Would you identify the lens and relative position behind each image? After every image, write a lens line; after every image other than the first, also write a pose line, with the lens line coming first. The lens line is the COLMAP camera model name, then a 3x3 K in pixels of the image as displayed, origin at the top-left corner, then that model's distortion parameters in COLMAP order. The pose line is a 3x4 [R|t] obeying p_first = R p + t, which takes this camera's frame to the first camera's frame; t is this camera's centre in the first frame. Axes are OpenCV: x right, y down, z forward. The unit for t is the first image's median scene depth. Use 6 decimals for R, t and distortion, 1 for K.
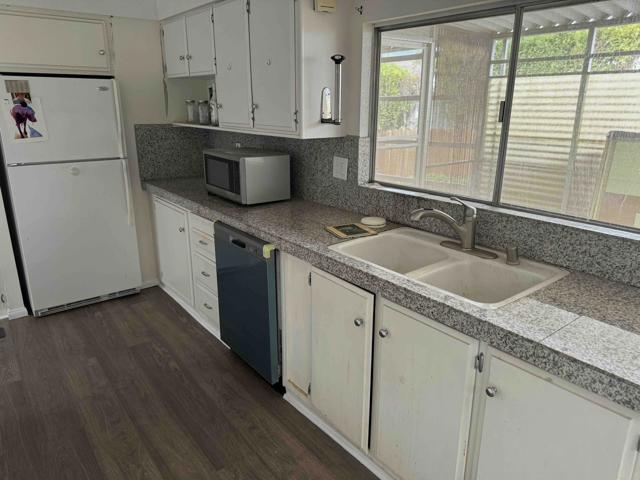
lens RADIAL K [[453.0, 0, 317.4], [0, 453.0, 237.7], [0, 0, 1]] dist [0.042905, -0.052508]
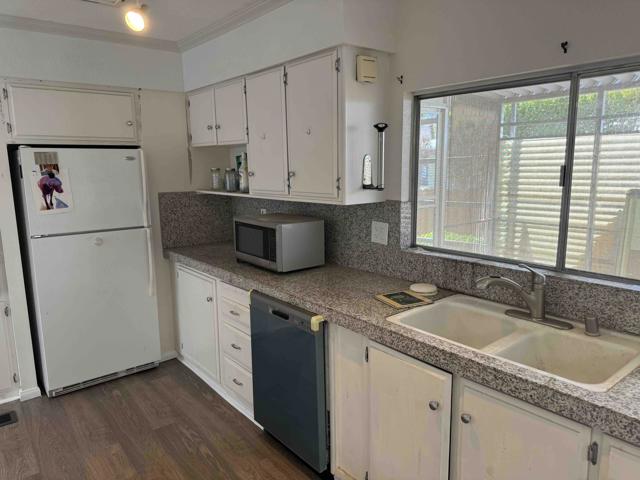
lens RADIAL K [[453.0, 0, 316.5], [0, 453.0, 238.8], [0, 0, 1]] dist [0.042905, -0.052508]
pose [[0.999682, -0.021413, 0.013309, -0.094095], [0.022914, 0.991851, -0.125326, -0.021579], [-0.010517, 0.125591, 0.992026, 0.036060]]
